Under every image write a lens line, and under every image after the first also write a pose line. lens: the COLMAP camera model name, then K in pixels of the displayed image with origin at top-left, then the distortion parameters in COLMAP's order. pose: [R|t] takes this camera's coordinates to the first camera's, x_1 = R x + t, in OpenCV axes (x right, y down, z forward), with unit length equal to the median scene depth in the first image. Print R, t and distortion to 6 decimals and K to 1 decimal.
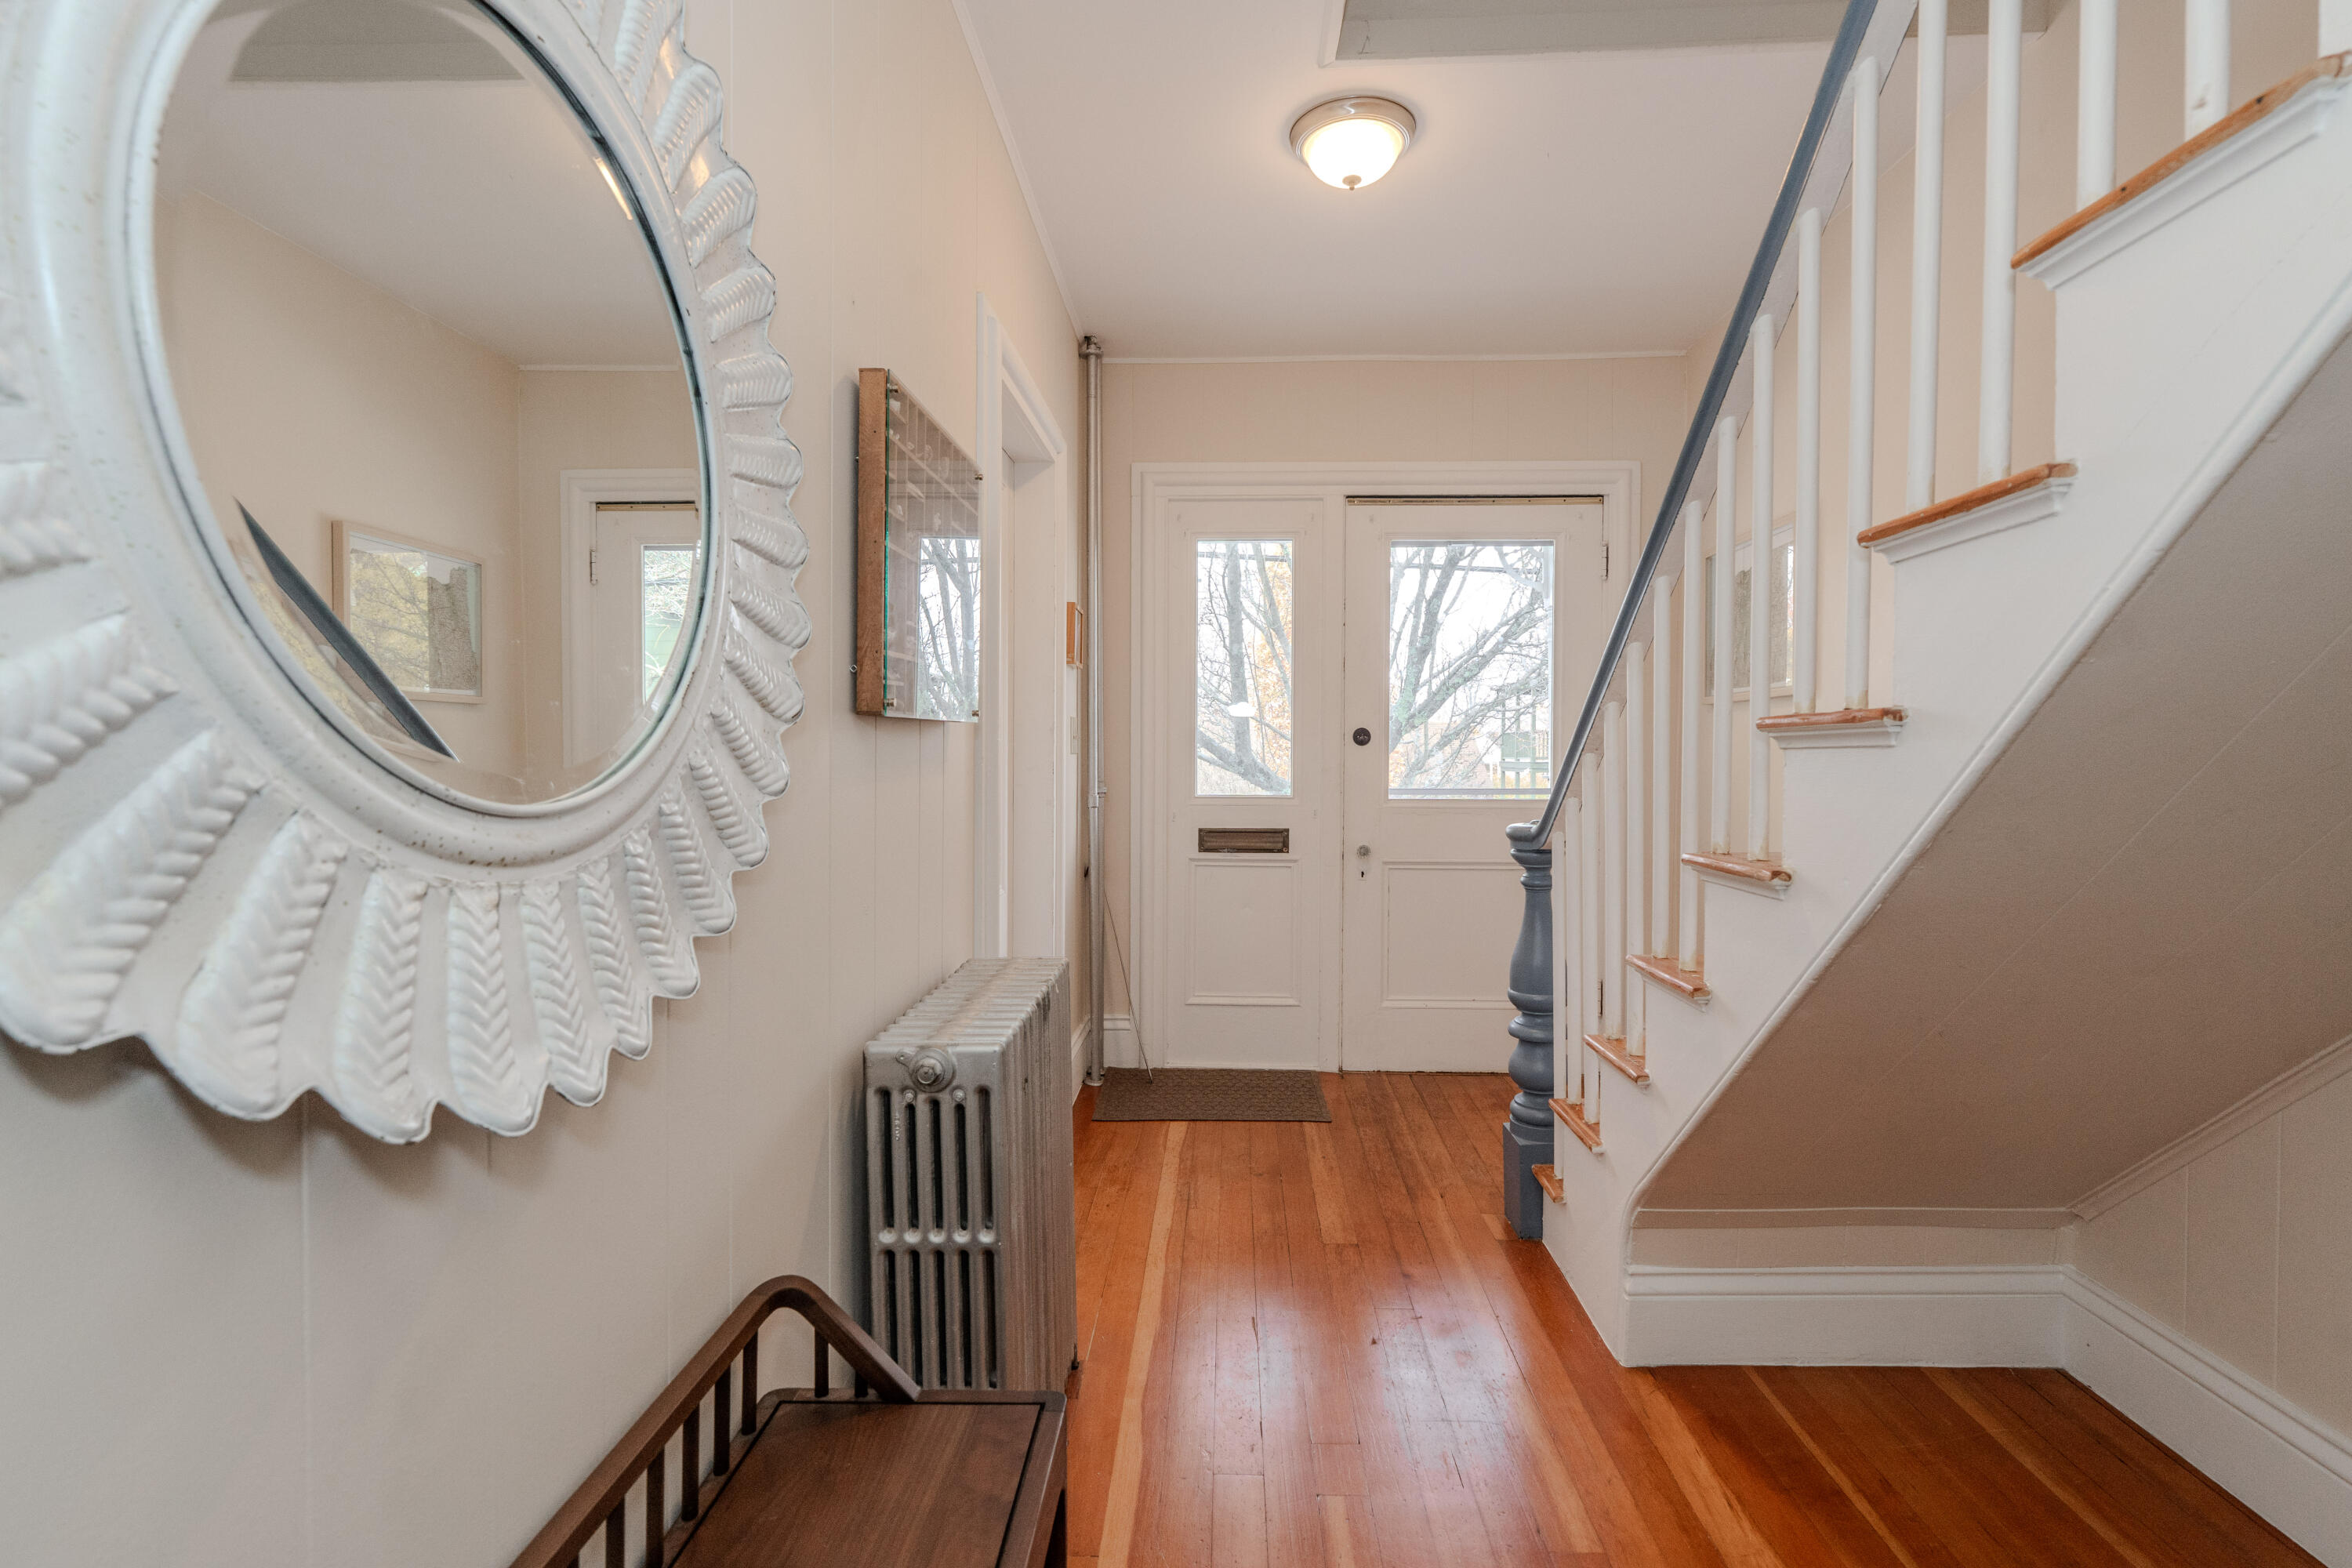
lens RADIAL K [[1069.8, 0, 1183.3], [0, 1069.8, 759.7], [0, 0, 1]] dist [-0.002600, 0.000291]
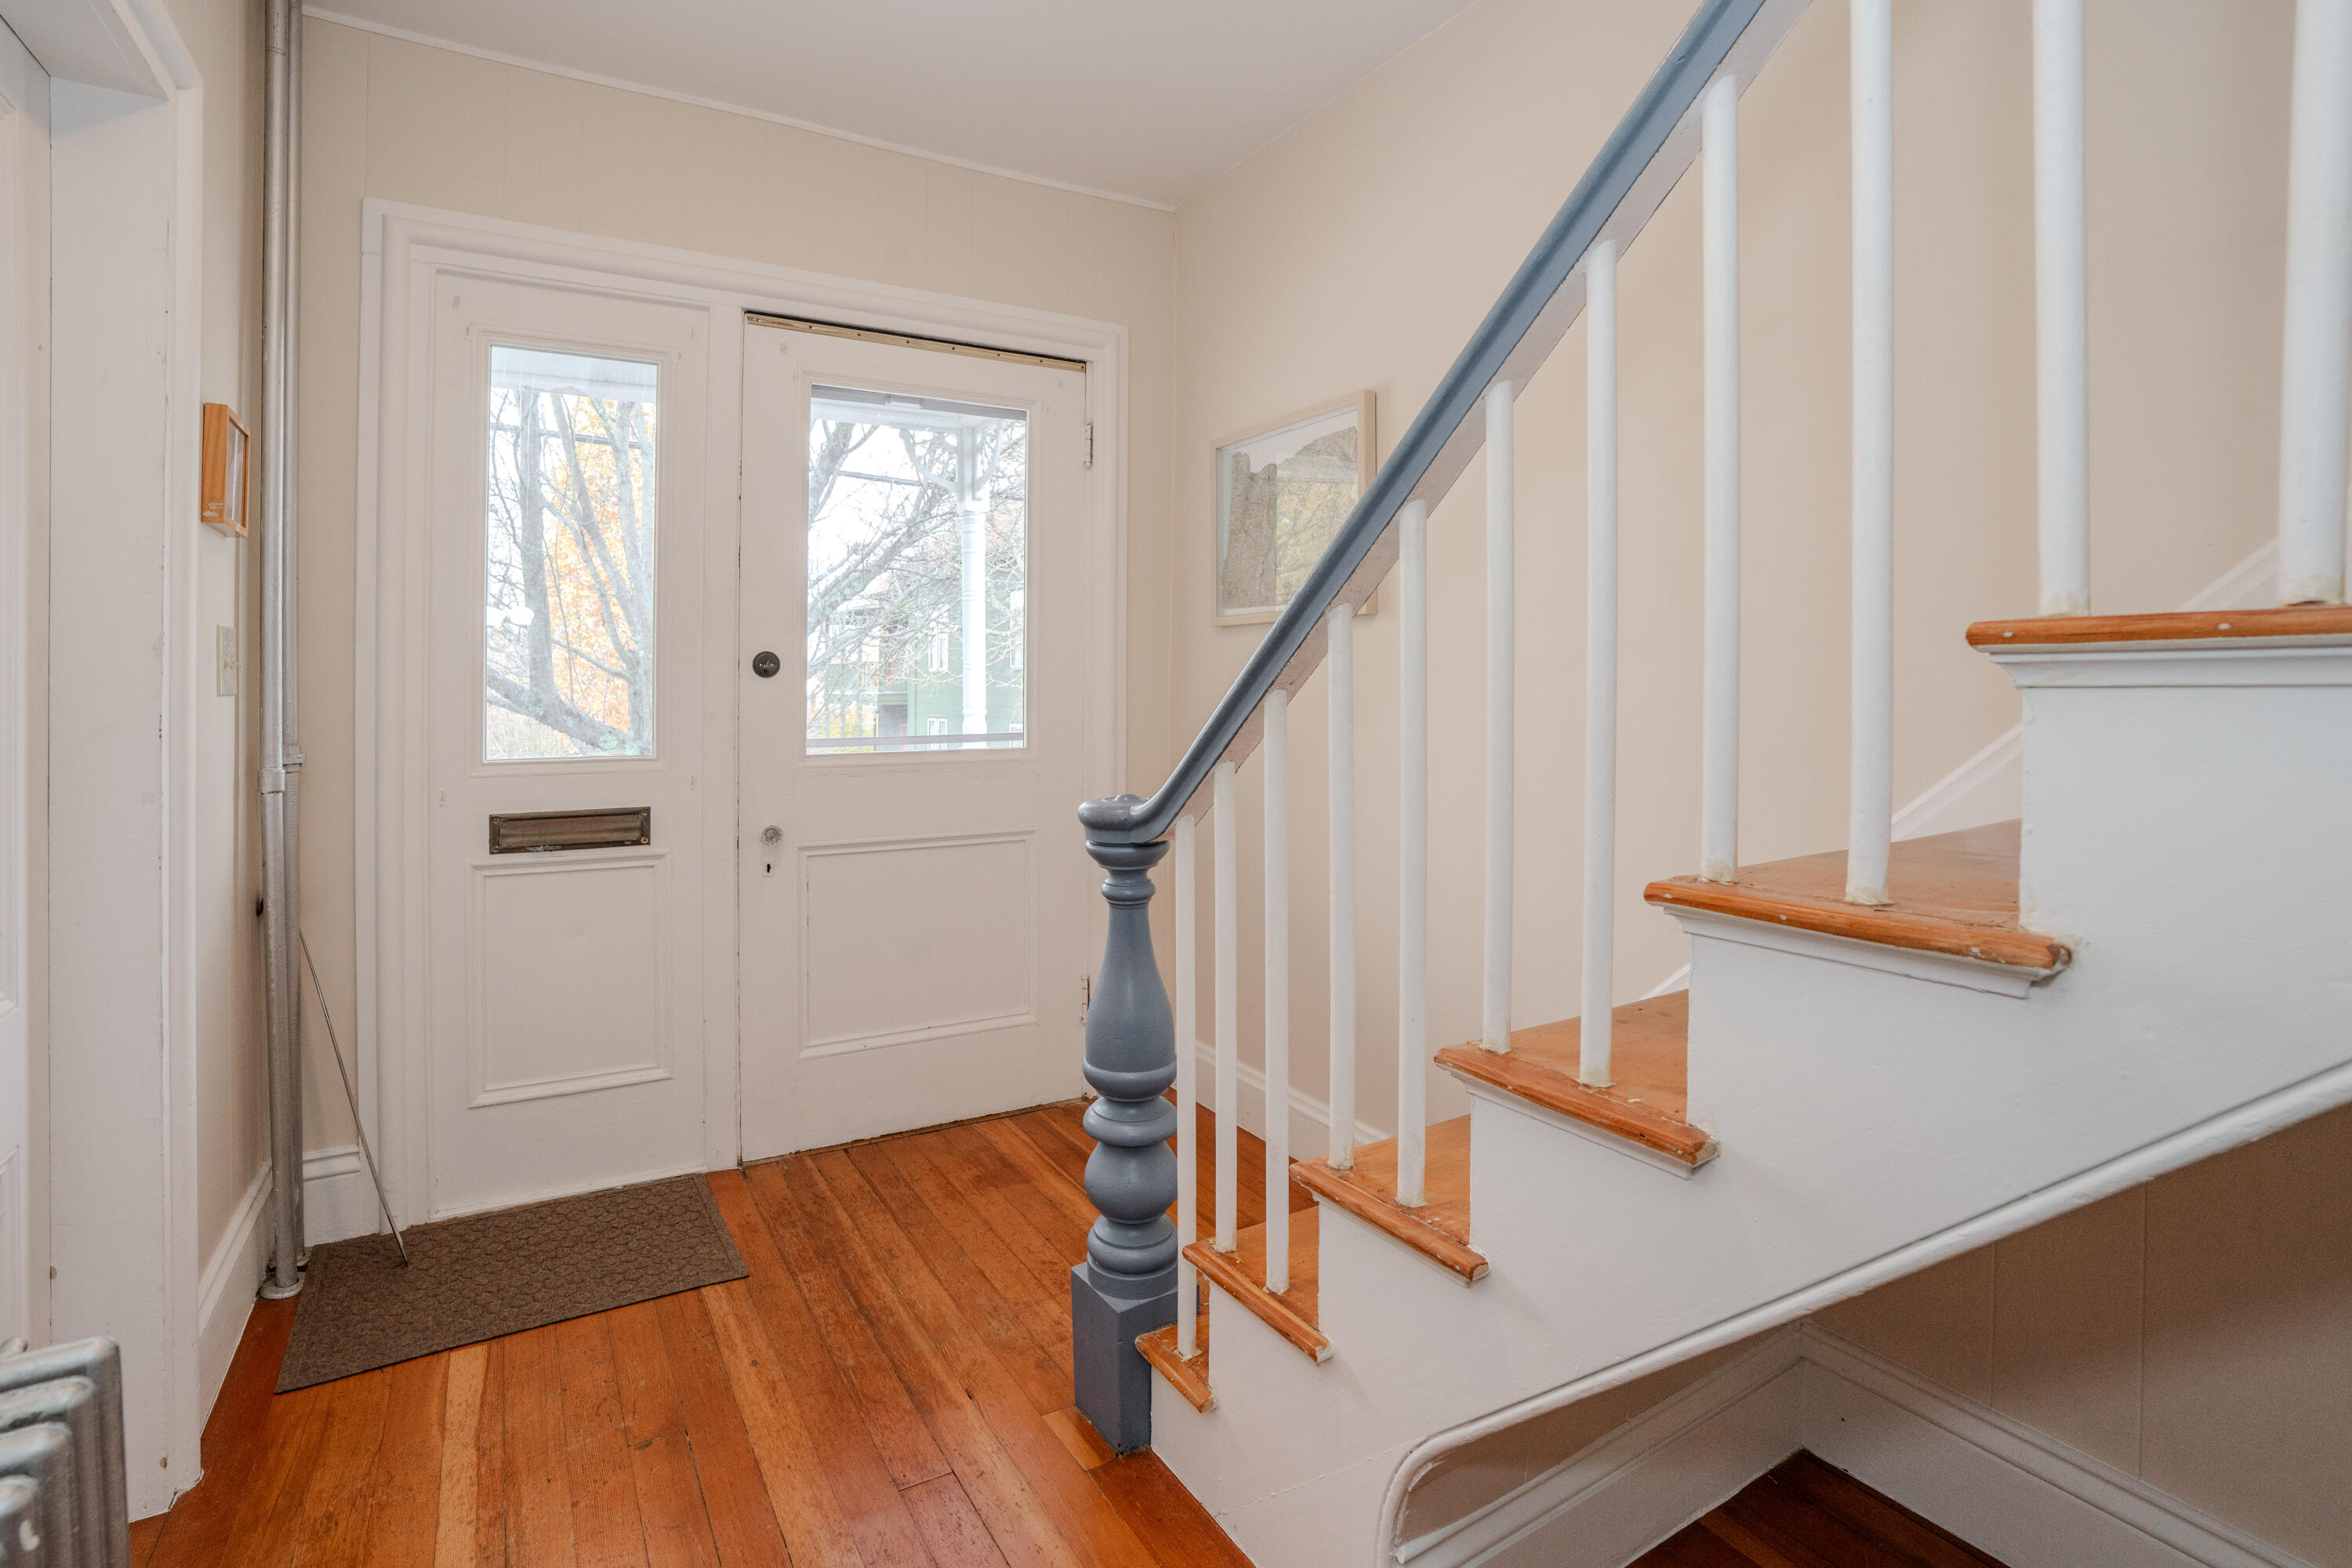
lens RADIAL K [[1103.6, 0, 1173.2], [0, 1103.6, 679.9], [0, 0, 1]] dist [-0.053203, 0.013409]
pose [[0.825897, -0.000927, 0.563820, -0.012095], [0.007741, 0.999923, -0.009695, -0.003723], [-0.563767, 0.012371, 0.825841, 0.296797]]
